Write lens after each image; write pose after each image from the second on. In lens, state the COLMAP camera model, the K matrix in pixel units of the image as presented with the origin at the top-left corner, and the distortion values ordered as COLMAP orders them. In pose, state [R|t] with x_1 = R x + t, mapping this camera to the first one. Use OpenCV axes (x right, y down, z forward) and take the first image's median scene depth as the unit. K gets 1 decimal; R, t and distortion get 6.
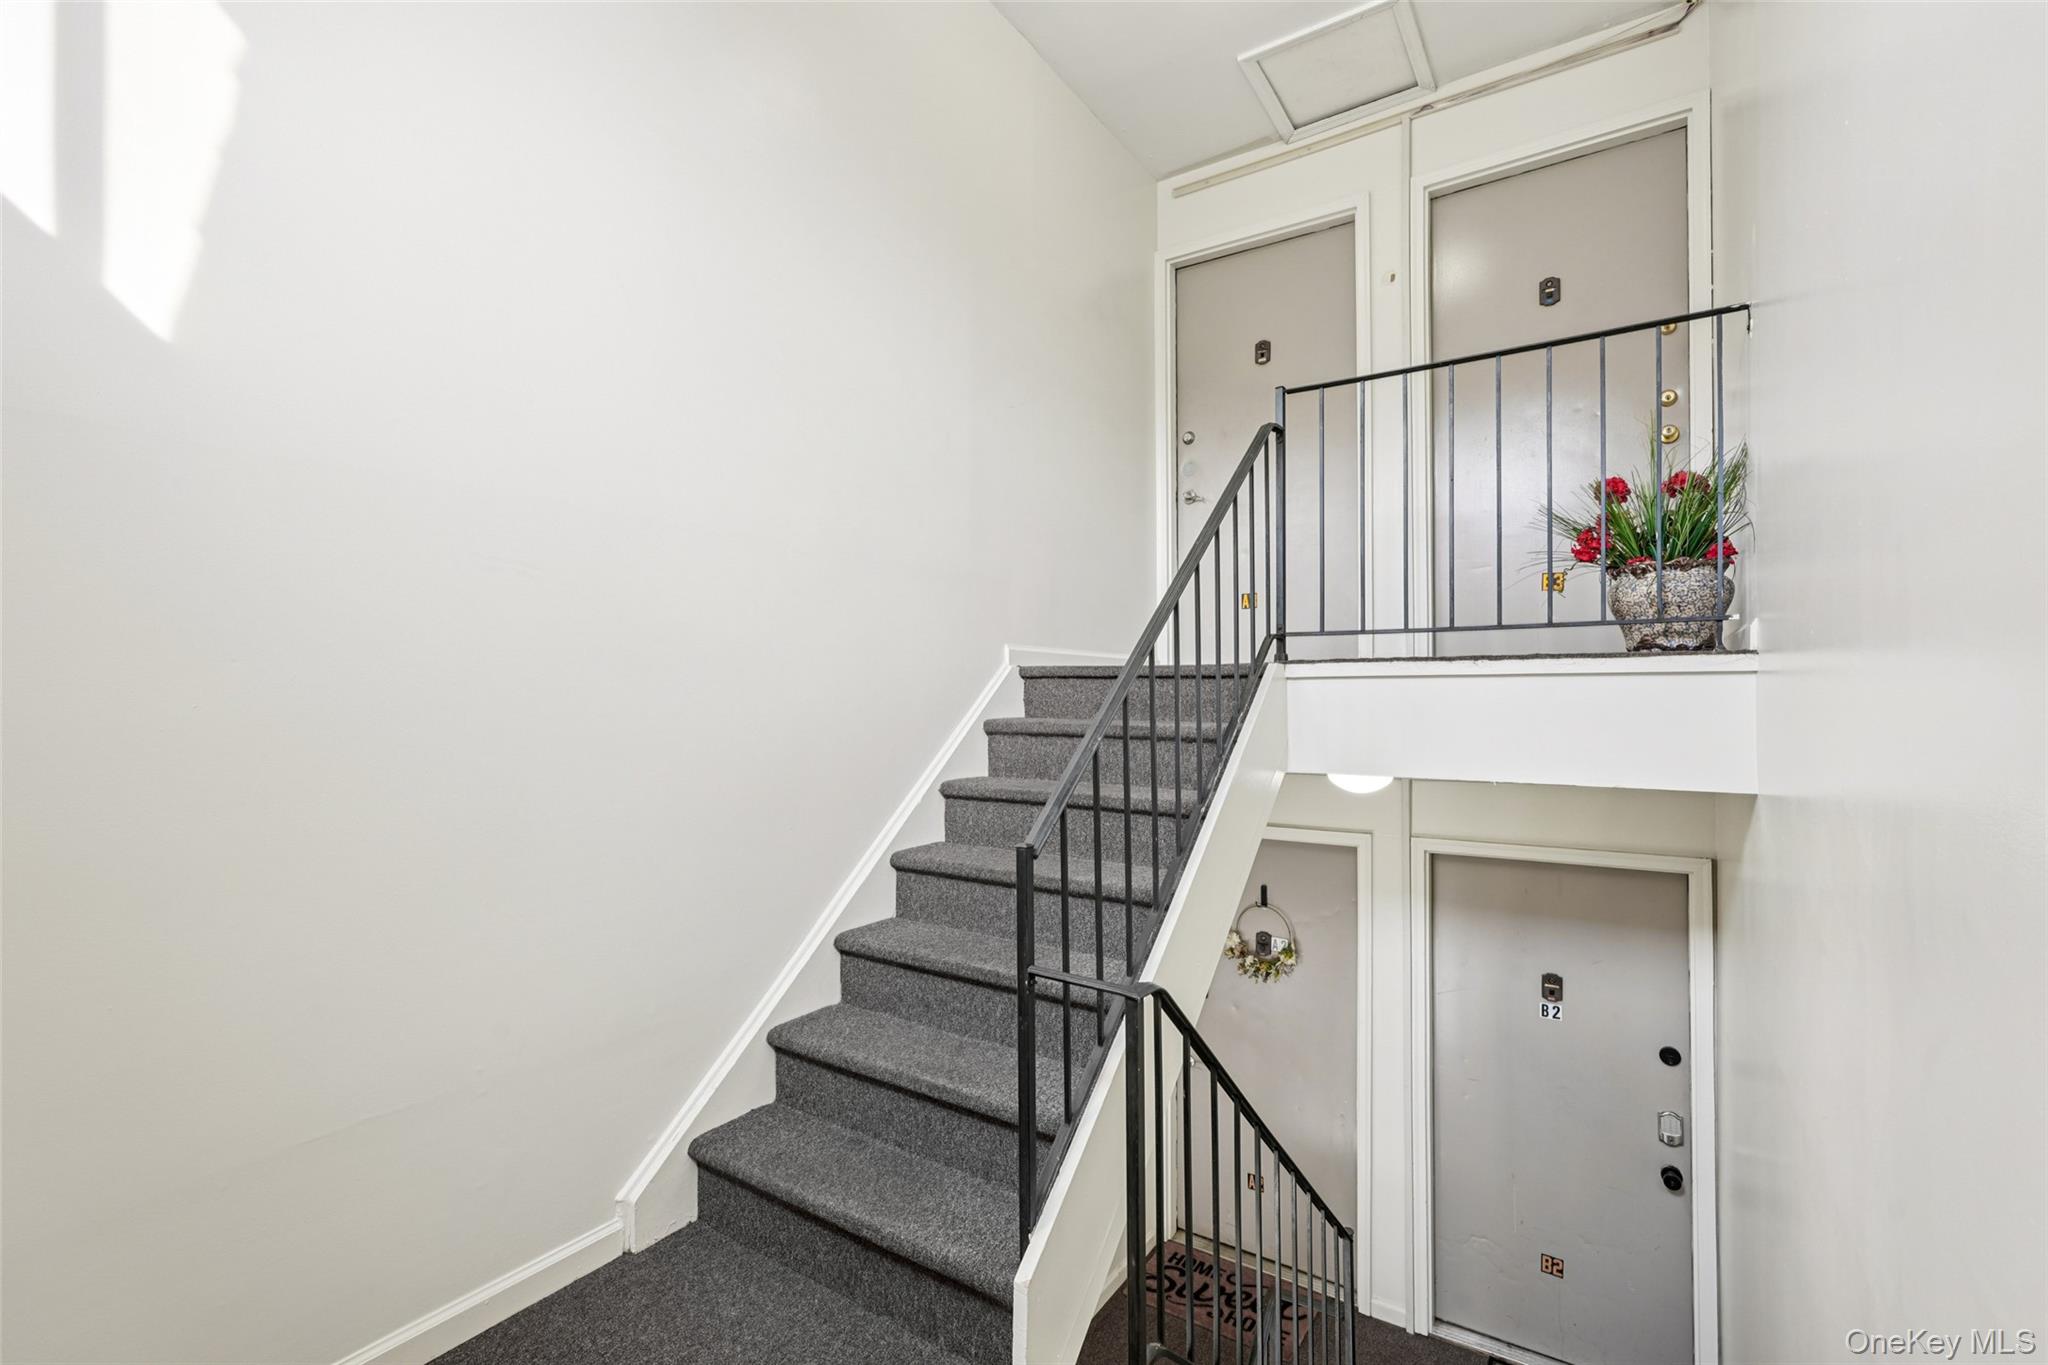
lens RADIAL K [[917.0, 0, 1015.1], [0, 917.0, 685.7], [0, 0, 1]] dist [-0.001164, 0.006870]
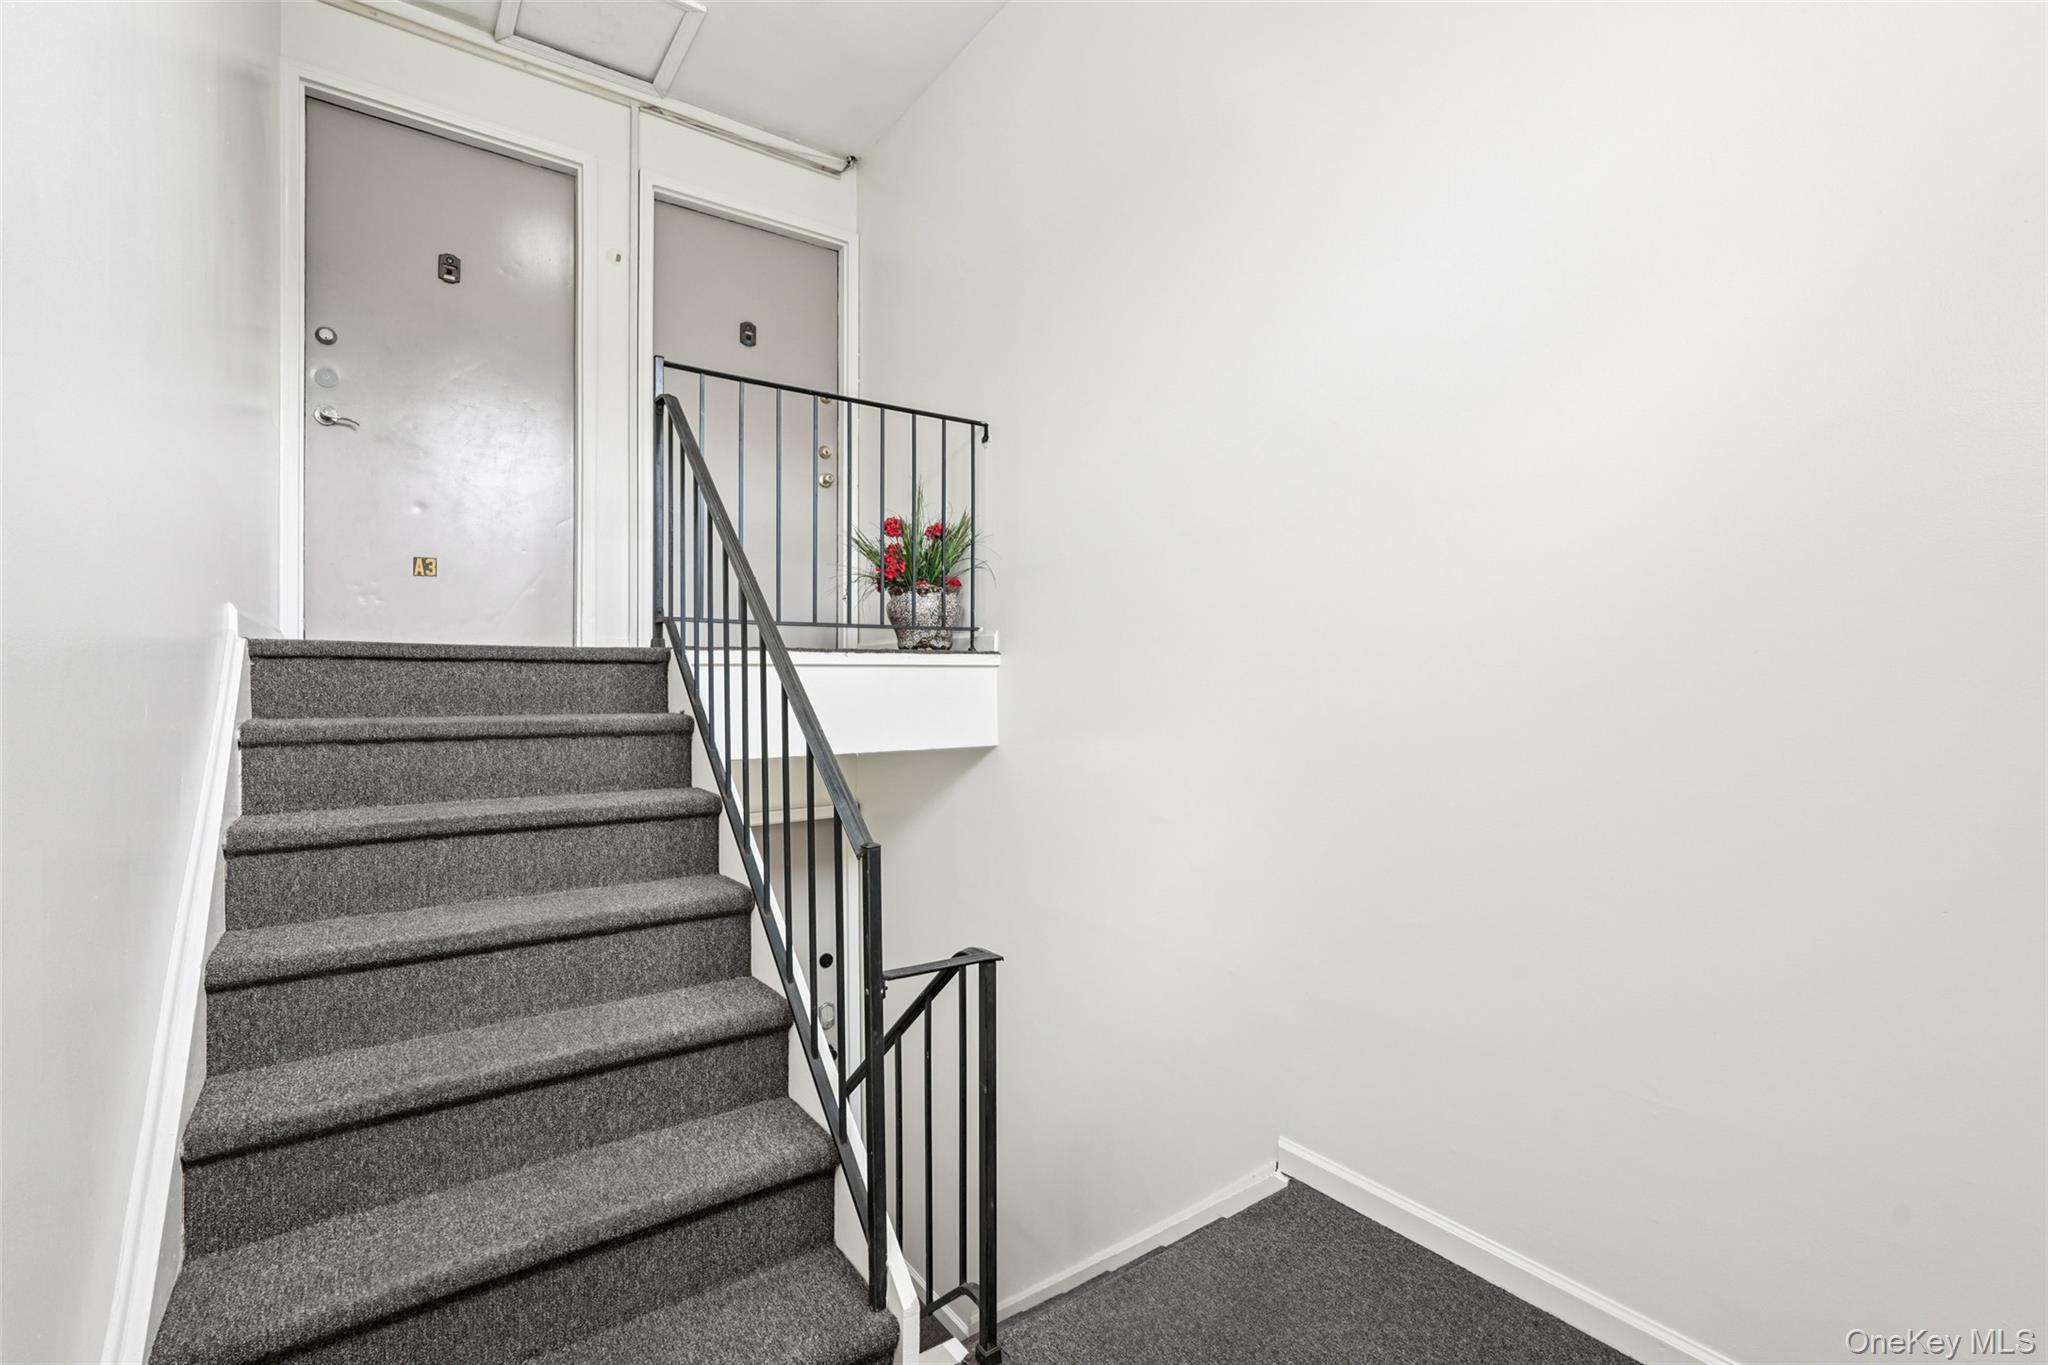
lens RADIAL K [[917.0, 0, 1015.1], [0, 917.0, 685.7], [0, 0, 1]] dist [-0.001164, 0.006870]
pose [[0.354167, -0.006390, 0.935160, -0.509728], [-0.005355, 0.999946, 0.008861, 0.003535], [-0.935167, -0.008146, 0.354113, 0.353203]]
